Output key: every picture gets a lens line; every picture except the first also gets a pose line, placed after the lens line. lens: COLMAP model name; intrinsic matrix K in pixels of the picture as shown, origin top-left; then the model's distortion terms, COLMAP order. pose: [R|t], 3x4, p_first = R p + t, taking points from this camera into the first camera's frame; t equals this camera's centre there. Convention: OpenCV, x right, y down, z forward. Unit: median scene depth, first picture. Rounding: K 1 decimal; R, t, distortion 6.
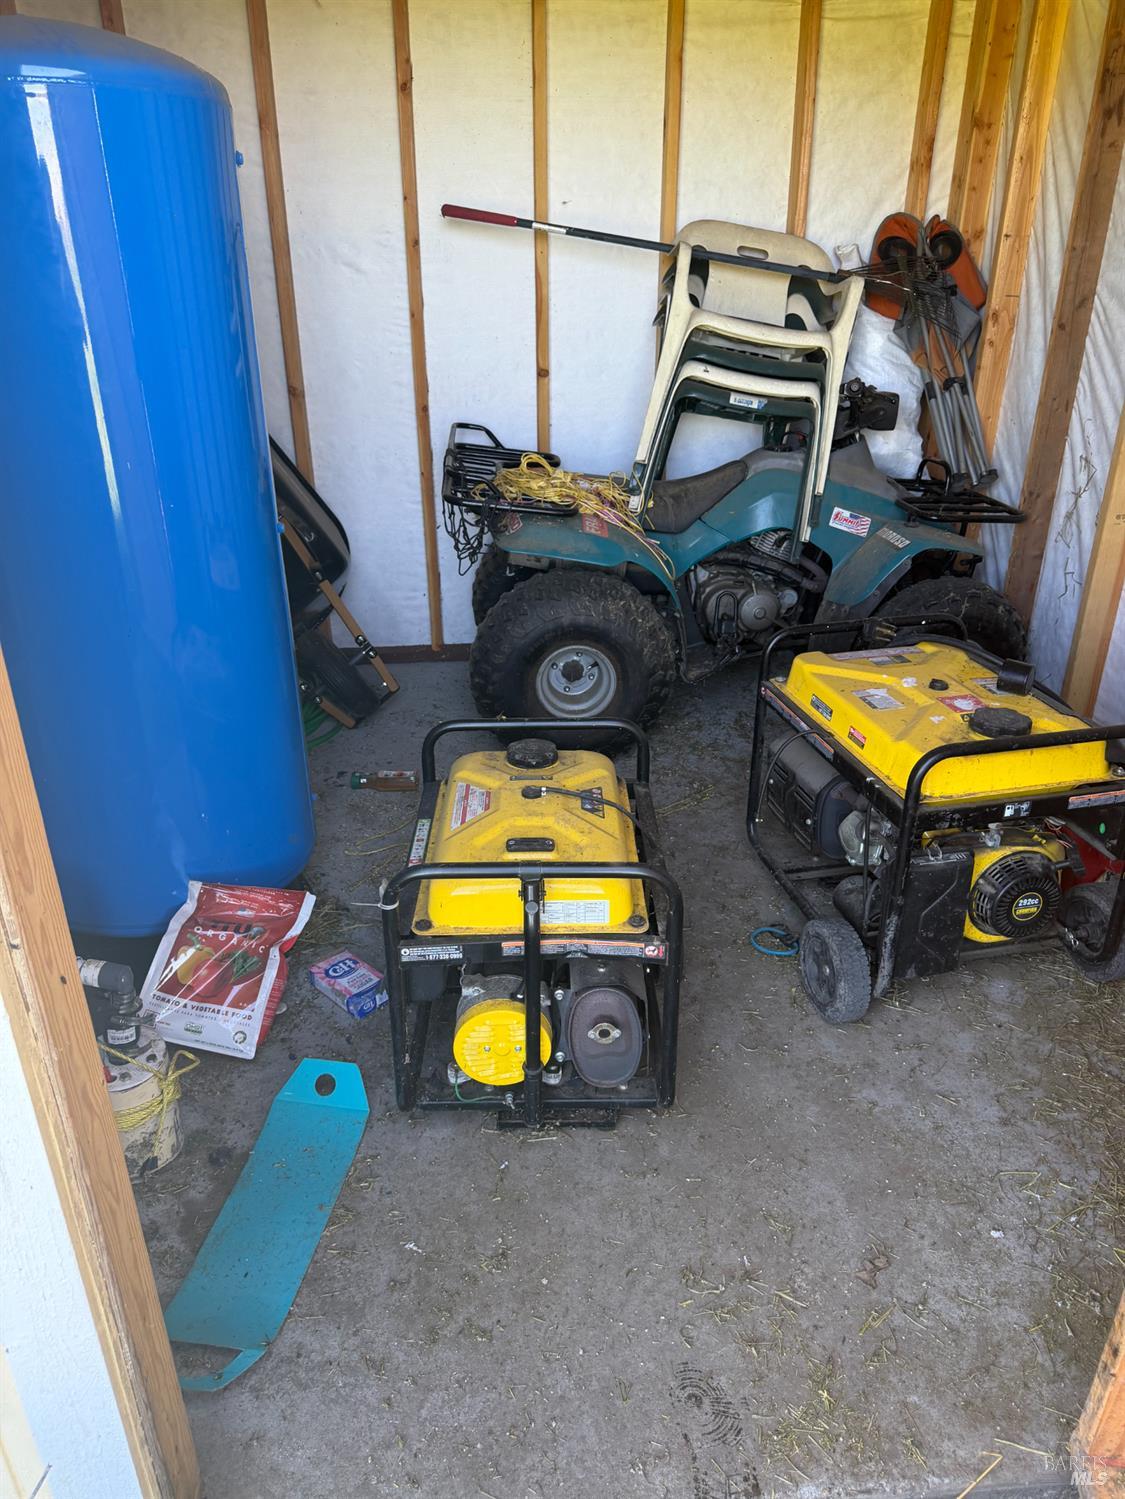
lens RADIAL K [[1044.5, 0, 562.5], [0, 1044.5, 749.5], [0, 0, 1]] dist [0.089855, -0.240083]
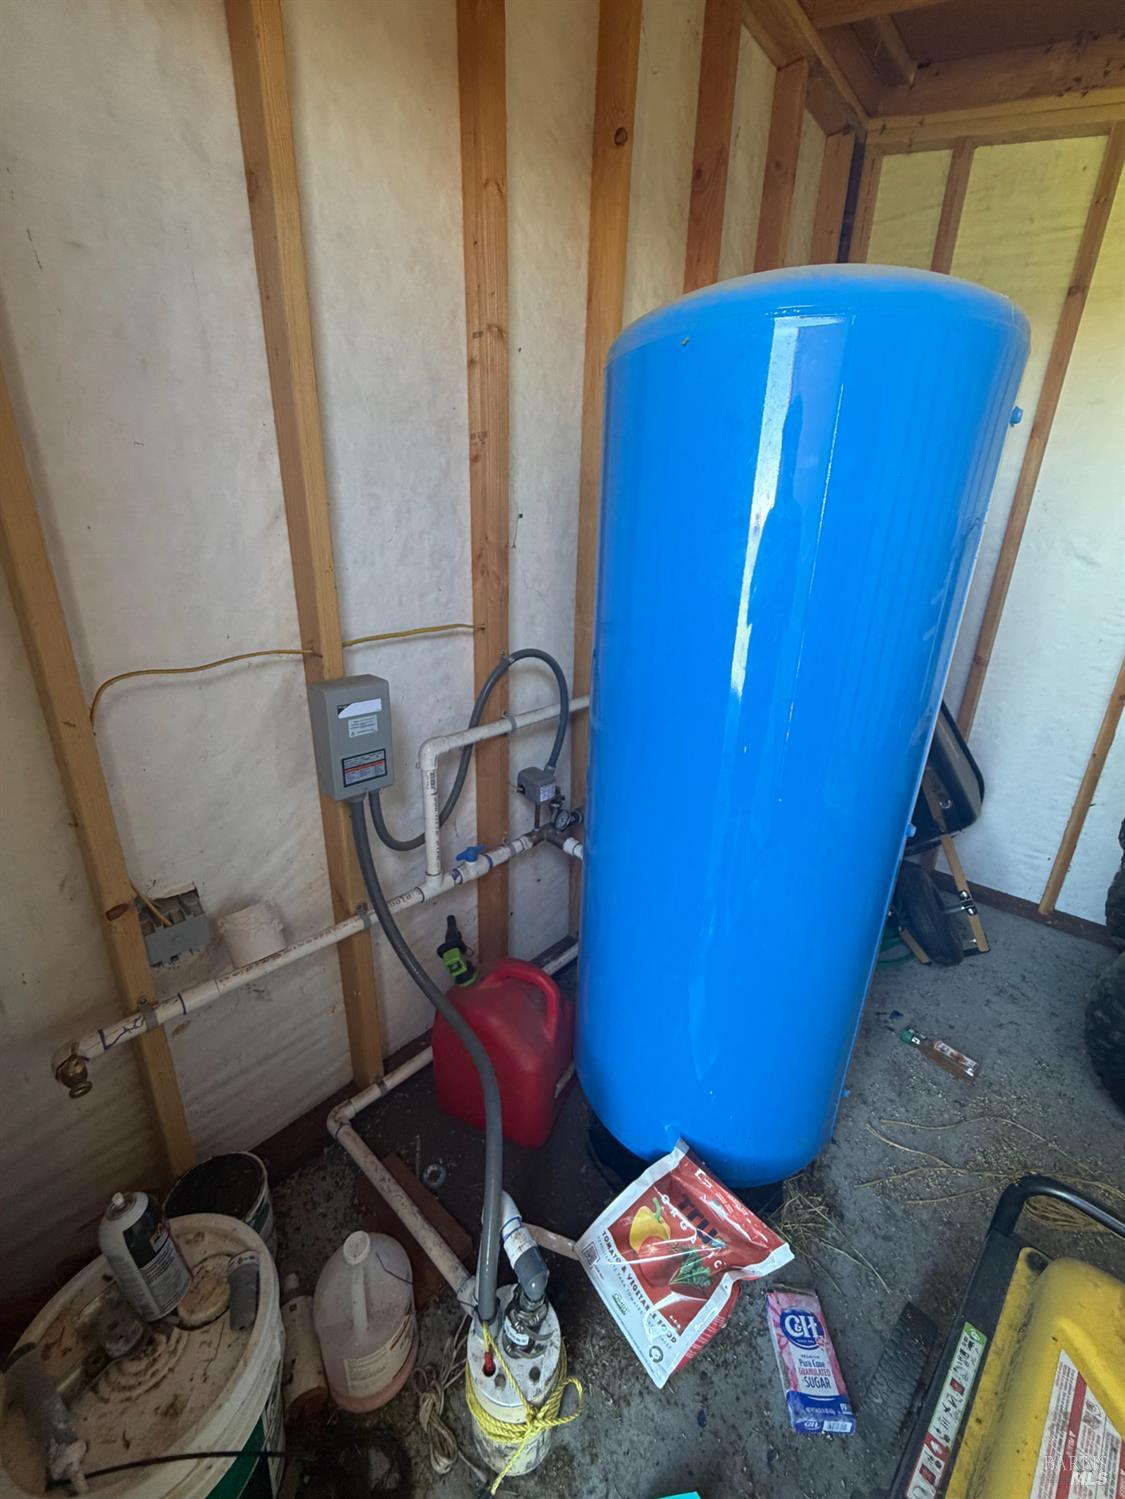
lens RADIAL K [[598.7, 0, 562.5], [0, 598.7, 749.5], [0, 0, 1]] dist [0.007339, 0.000387]
pose [[0.666874, 0.273349, -0.693224, -0.124307], [-0.347811, 0.936917, 0.034851, -0.182422], [0.659020, 0.217870, 0.719879, 0.401670]]
